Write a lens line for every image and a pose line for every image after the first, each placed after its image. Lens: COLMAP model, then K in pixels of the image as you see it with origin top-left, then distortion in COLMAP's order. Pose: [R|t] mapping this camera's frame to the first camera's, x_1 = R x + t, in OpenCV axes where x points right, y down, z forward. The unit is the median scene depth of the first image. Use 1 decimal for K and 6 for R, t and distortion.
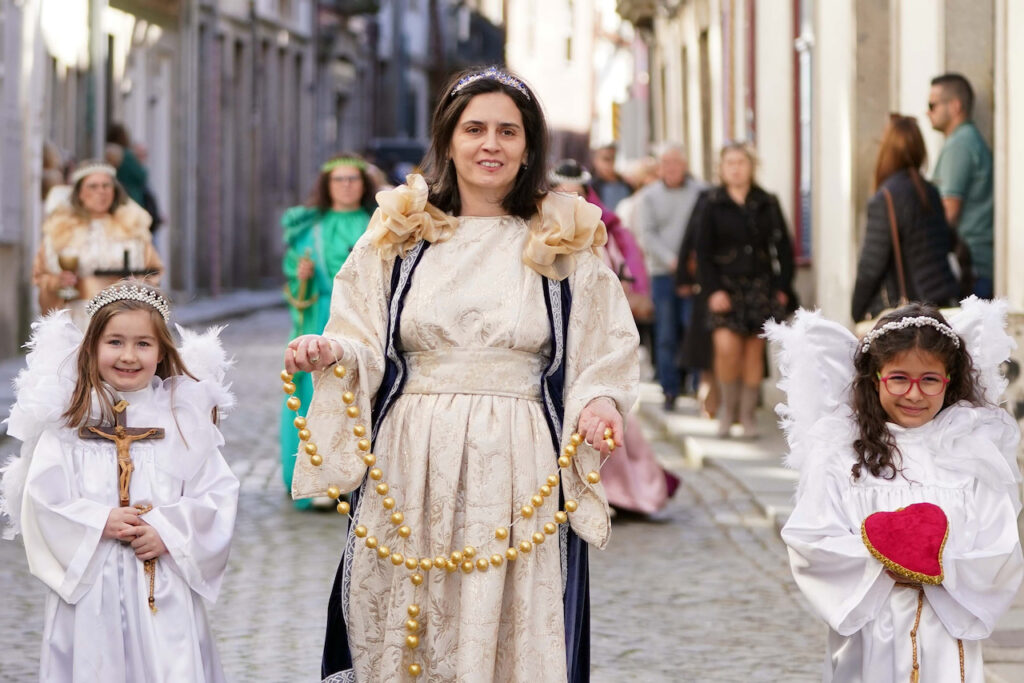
lens RADIAL K [[5029.7, 0, 512.0], [0, 5029.7, 341.5], [0, 0, 1]] dist [-0.283303, -0.744668]
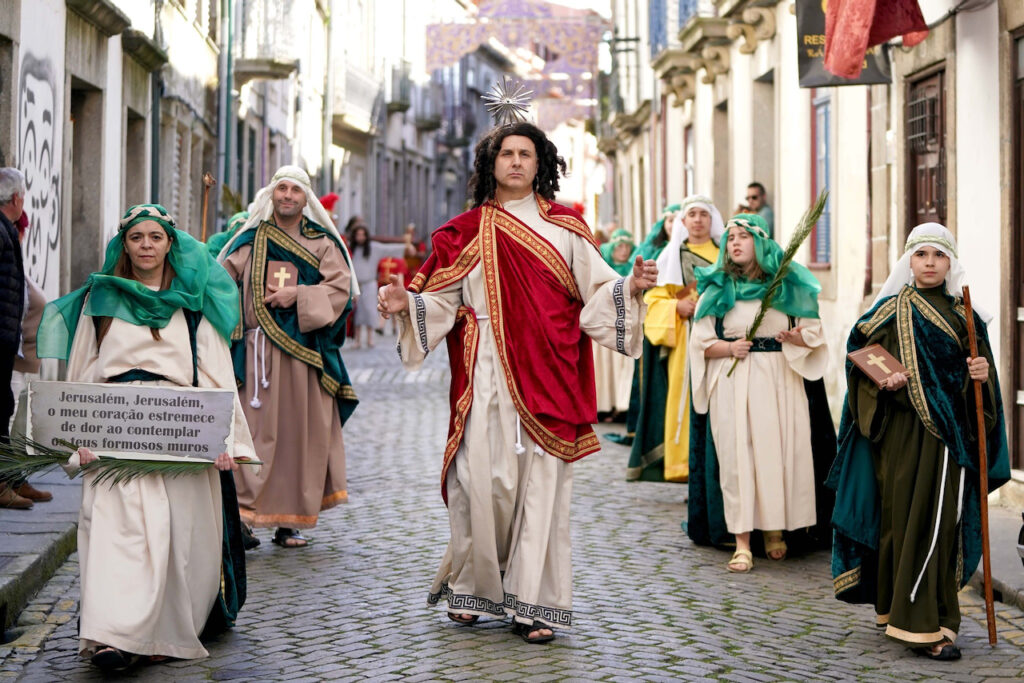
lens RADIAL K [[3017.5, 0, 512.0], [0, 3017.5, 341.5], [0, 0, 1]] dist [-0.363283, 0.716604]
pose [[0.999971, -0.001733, -0.007481, -0.002977], [0.001749, 0.999996, 0.002124, 0.005962], [0.007477, -0.002137, 0.999970, -0.145198]]
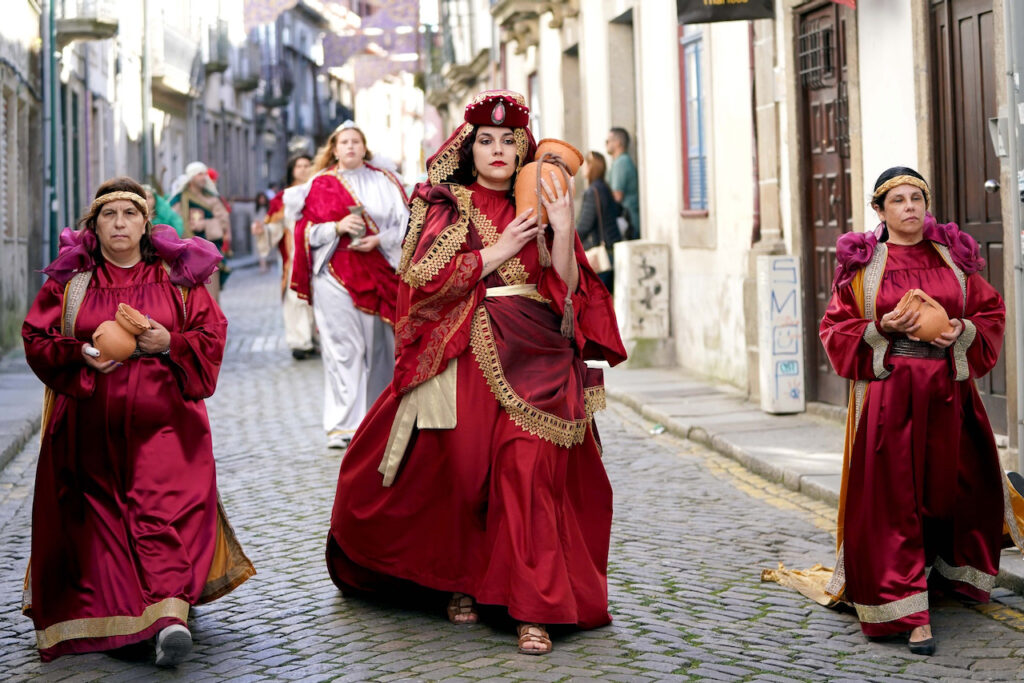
lens RADIAL K [[3017.5, 0, 512.0], [0, 3017.5, 341.5], [0, 0, 1]] dist [-0.363283, 0.716604]
pose [[0.997621, -0.037123, 0.058079, -0.014605], [0.036211, 0.999205, 0.016685, 0.005713], [-0.058653, -0.014542, 0.998173, -0.110684]]
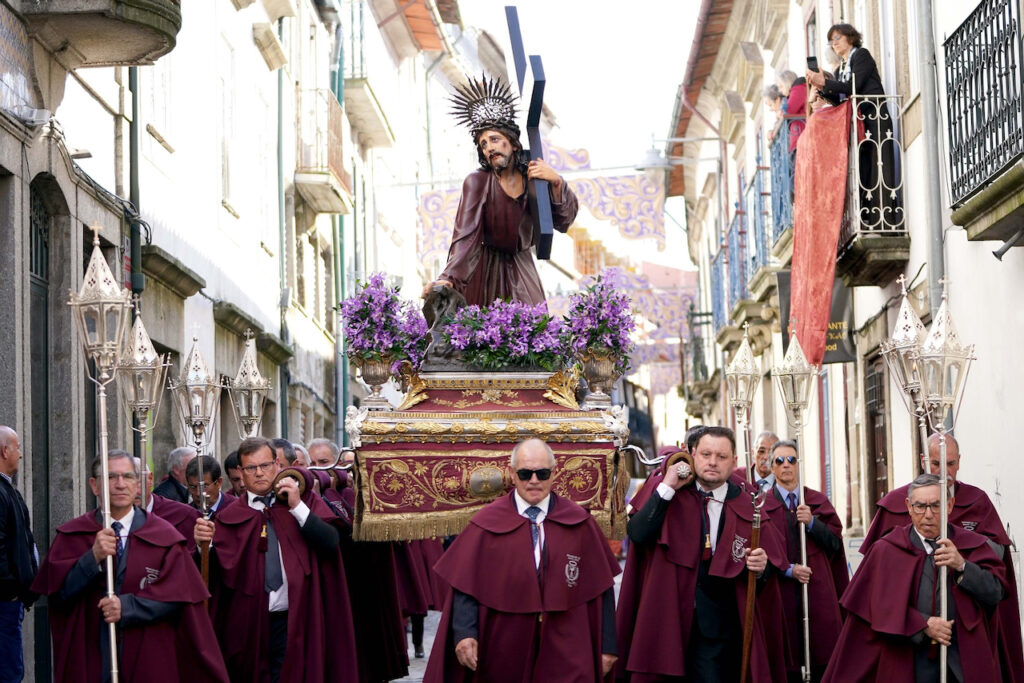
lens RADIAL K [[3459.4, 0, 512.0], [0, 3459.4, 341.5], [0, 0, 1]] dist [0.537649, -0.411287]
pose [[0.997936, -0.034397, -0.054219, 0.025043], [0.029901, 0.996212, -0.081652, 0.019138], [0.056822, 0.079863, 0.995185, -0.403702]]
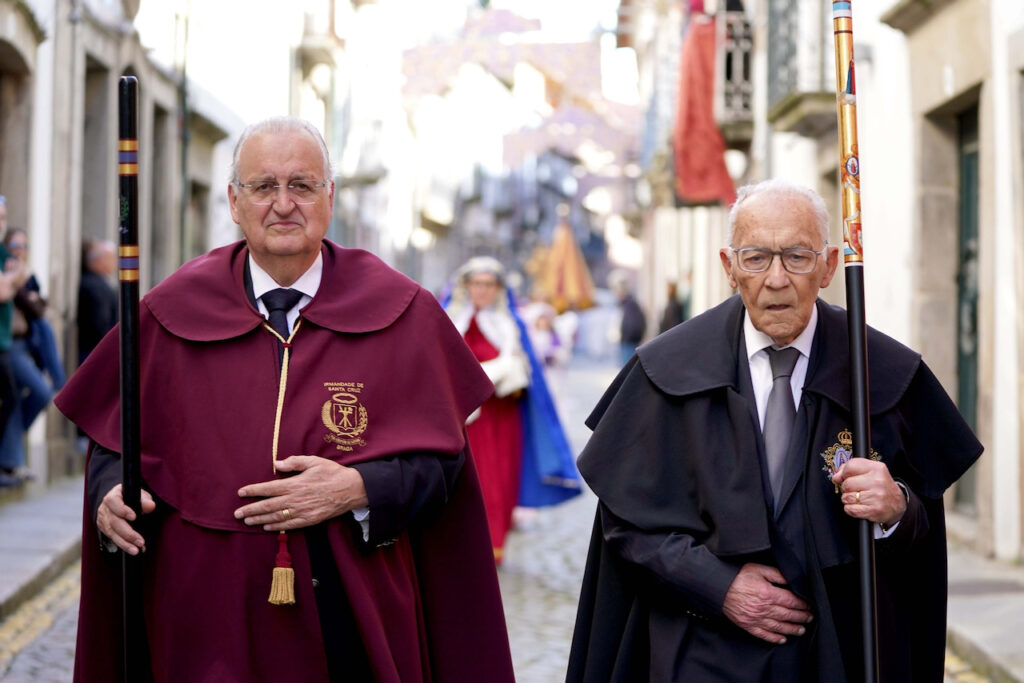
lens RADIAL K [[3574.6, 0, 512.0], [0, 3574.6, 341.5], [0, 0, 1]] dist [-0.690532, -0.468001]
pose [[0.998529, 0.007530, -0.053703, 0.054182], [-0.008999, 0.999590, -0.027173, 0.029954], [0.053477, 0.027617, 0.998187, -0.670614]]
